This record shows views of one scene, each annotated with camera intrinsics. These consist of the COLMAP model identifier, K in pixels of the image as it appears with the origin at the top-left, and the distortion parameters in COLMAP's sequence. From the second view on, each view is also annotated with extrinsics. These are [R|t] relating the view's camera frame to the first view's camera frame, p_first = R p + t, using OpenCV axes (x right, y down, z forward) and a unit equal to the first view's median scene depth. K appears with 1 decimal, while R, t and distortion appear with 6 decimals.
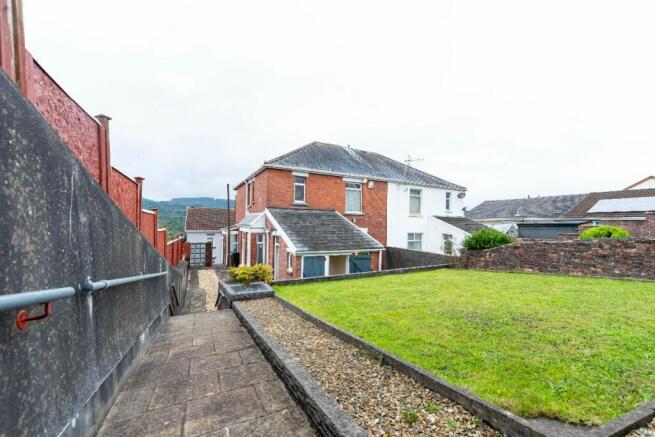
lens RADIAL K [[261.6, 0, 327.5], [0, 261.6, 218.5], [0, 0, 1]] dist [-0.018575, 0.000044]
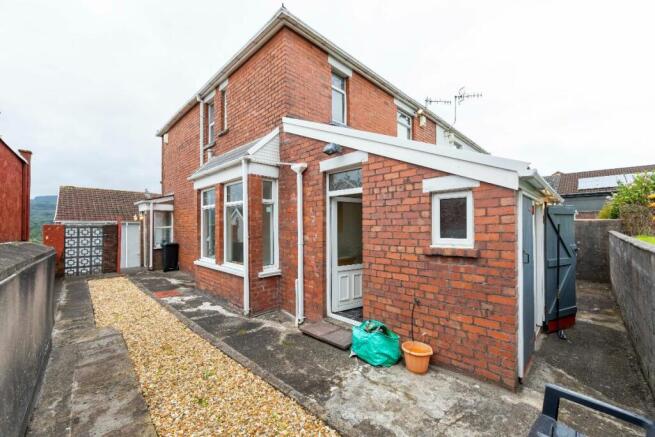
lens RADIAL K [[261.6, 0, 327.5], [0, 261.6, 218.5], [0, 0, 1]] dist [-0.018575, 0.000044]
pose [[0.952652, -0.013384, 0.303768, -0.160673], [0.015945, 0.999855, -0.005952, 0.069088], [-0.303645, 0.010514, 0.952727, 0.307282]]
